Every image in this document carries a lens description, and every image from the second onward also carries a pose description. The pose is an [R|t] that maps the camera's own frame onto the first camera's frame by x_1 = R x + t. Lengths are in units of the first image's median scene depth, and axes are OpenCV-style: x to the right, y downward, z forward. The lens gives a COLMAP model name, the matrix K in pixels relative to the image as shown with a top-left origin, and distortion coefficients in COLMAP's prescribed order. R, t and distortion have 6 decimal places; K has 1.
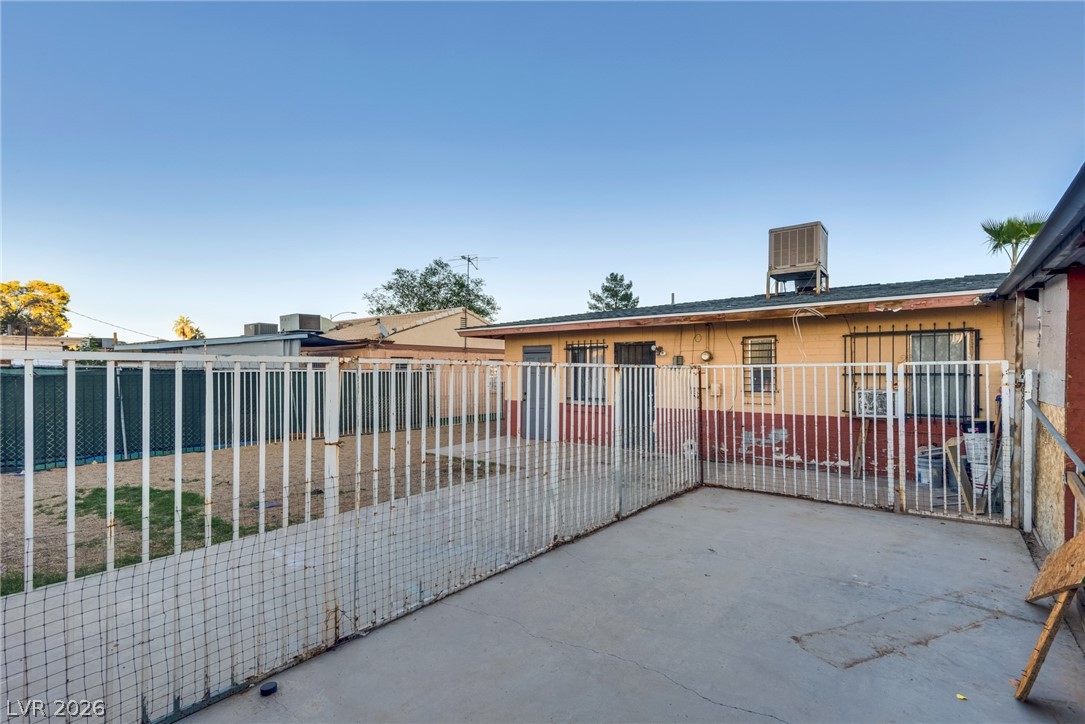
lens RADIAL K [[507.3, 0, 547.5], [0, 507.3, 374.1], [0, 0, 1]] dist [0.020033, -0.000418]
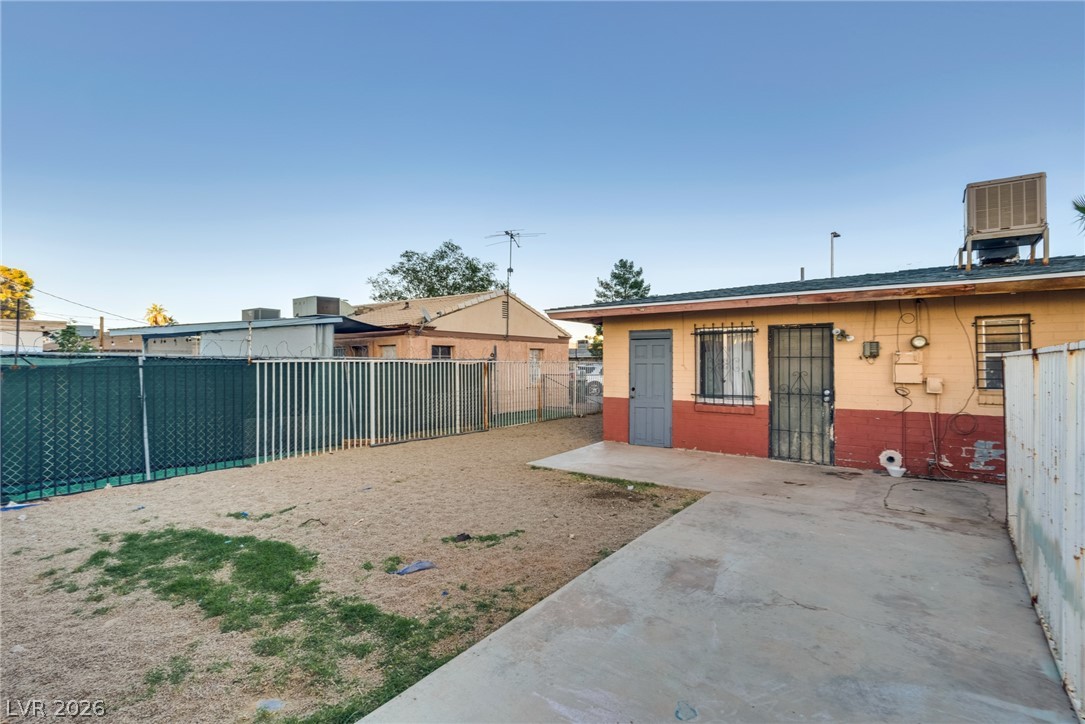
lens RADIAL K [[508.4, 0, 542.5], [0, 508.4, 362.0], [0, 0, 1]] dist [0.014750, -0.000508]
pose [[0.999342, 0.000291, 0.036270, -0.144950], [-0.000072, 0.999982, -0.006051, 0.000001], [-0.036271, 0.006045, 0.999324, 0.123735]]
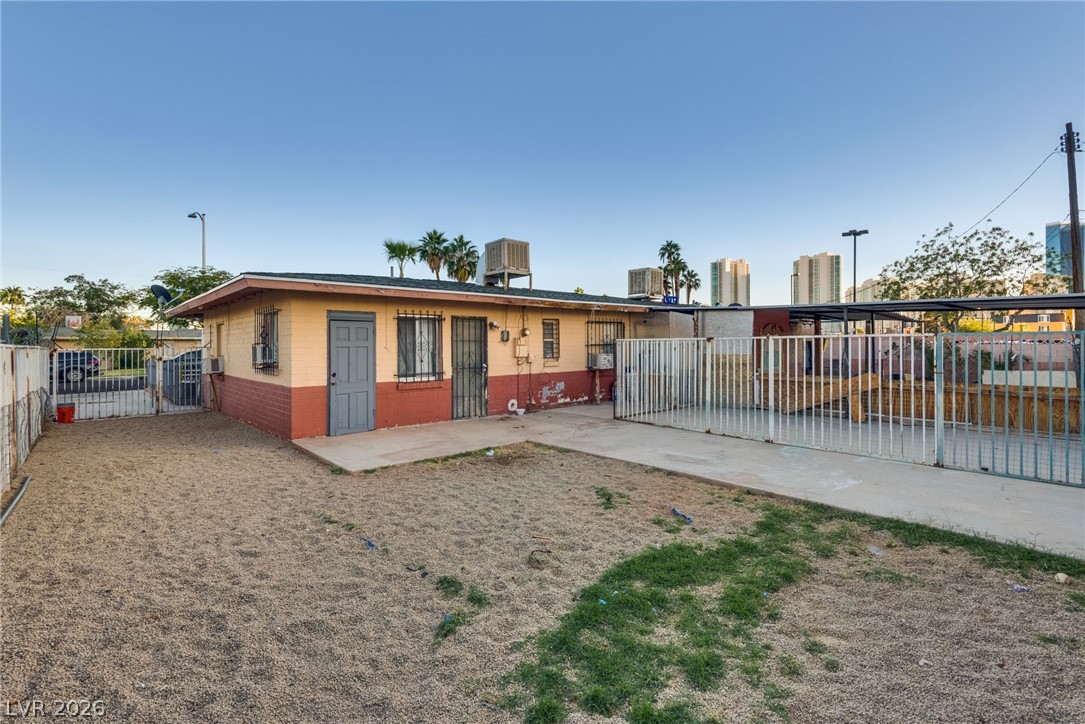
lens RADIAL K [[494.0, 0, 537.5], [0, 494.0, 359.9], [0, 0, 1]] dist [0.021872, -0.000370]
pose [[0.188938, -0.032010, 0.981467, -0.461478], [0.011812, 0.999470, 0.030323, -0.001133], [-0.981918, 0.005864, 0.189216, 0.373850]]
